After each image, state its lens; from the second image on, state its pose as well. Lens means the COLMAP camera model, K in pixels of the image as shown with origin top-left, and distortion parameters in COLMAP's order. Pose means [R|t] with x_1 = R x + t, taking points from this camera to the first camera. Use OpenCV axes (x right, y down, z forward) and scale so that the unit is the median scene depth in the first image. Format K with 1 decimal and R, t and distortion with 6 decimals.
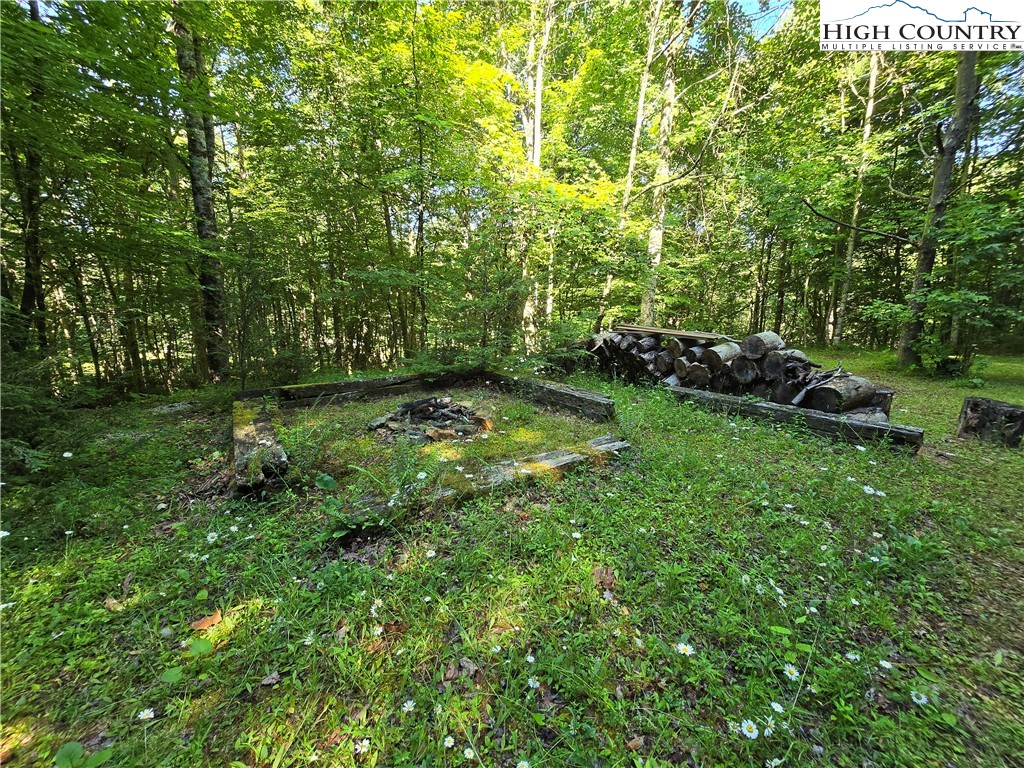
lens RADIAL K [[419.1, 0, 508.6], [0, 419.1, 377.7], [0, 0, 1]] dist [-0.002142, -0.000431]
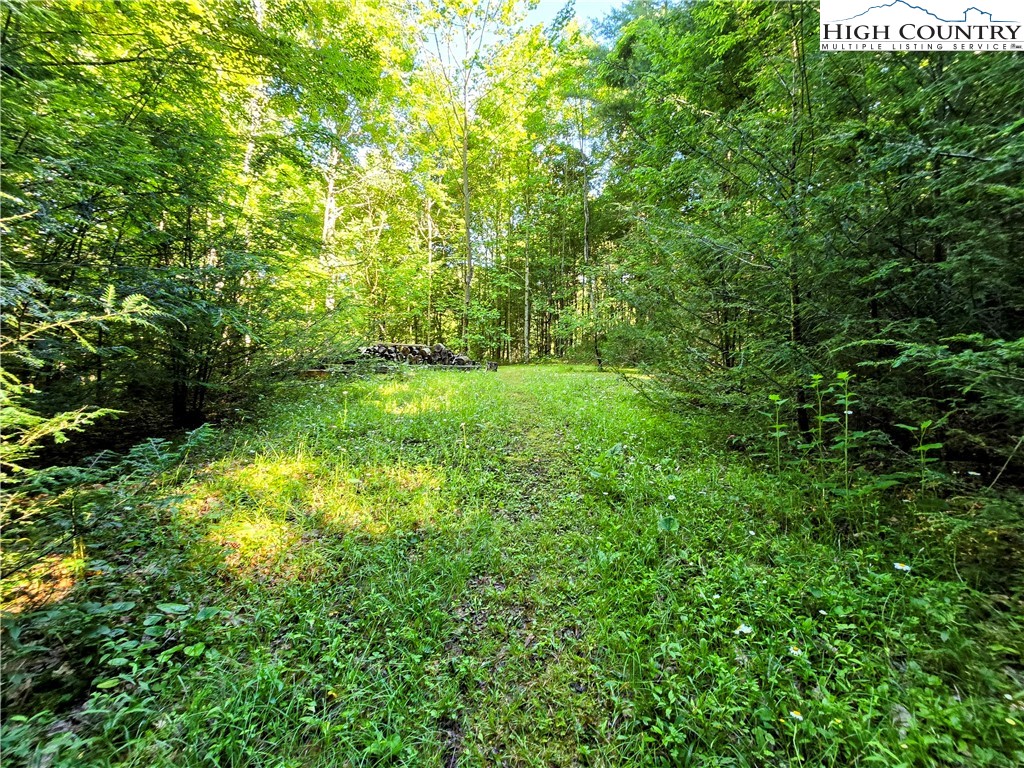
lens RADIAL K [[419.1, 0, 517.0], [0, 419.1, 384.5], [0, 0, 1]] dist [-0.002142, -0.000431]
pose [[0.577796, -0.046237, 0.814871, -0.646284], [0.119574, 0.992417, -0.028474, 0.143268], [-0.807375, 0.113890, 0.578943, -0.485415]]
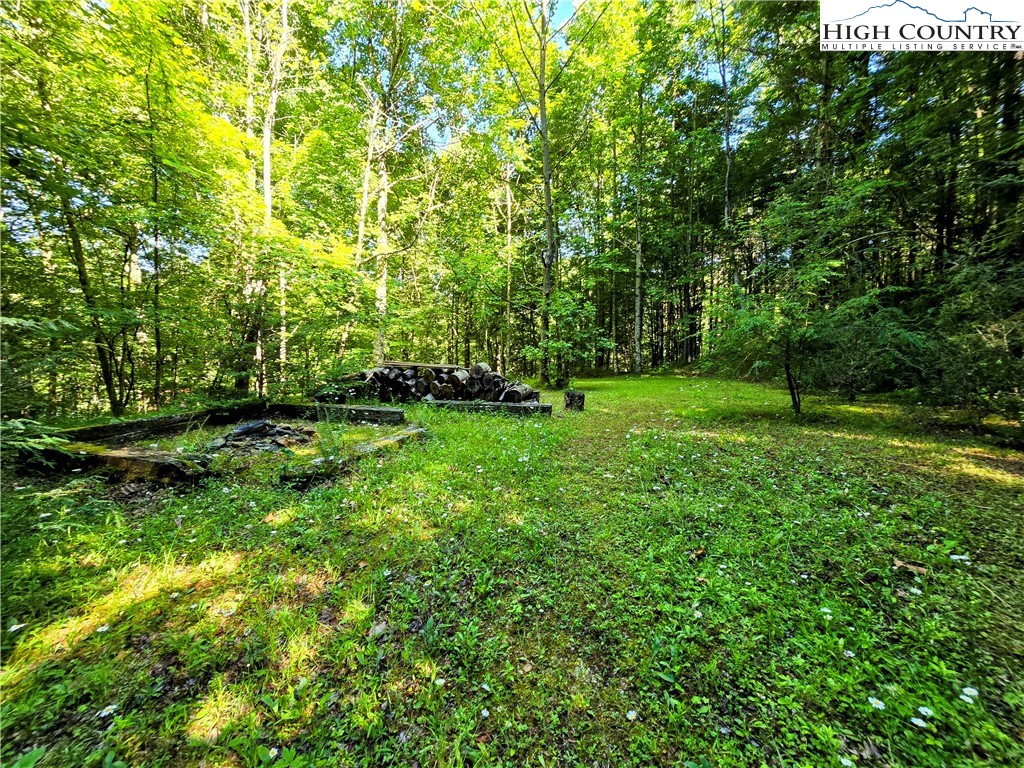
lens RADIAL K [[419.1, 0, 507.9], [0, 419.1, 384.2], [0, 0, 1]] dist [-0.002142, -0.000431]
pose [[0.778814, -0.046398, 0.625537, -0.168214], [0.101701, 0.993406, -0.052937, 0.035488], [-0.618956, 0.104845, 0.778397, -0.175854]]
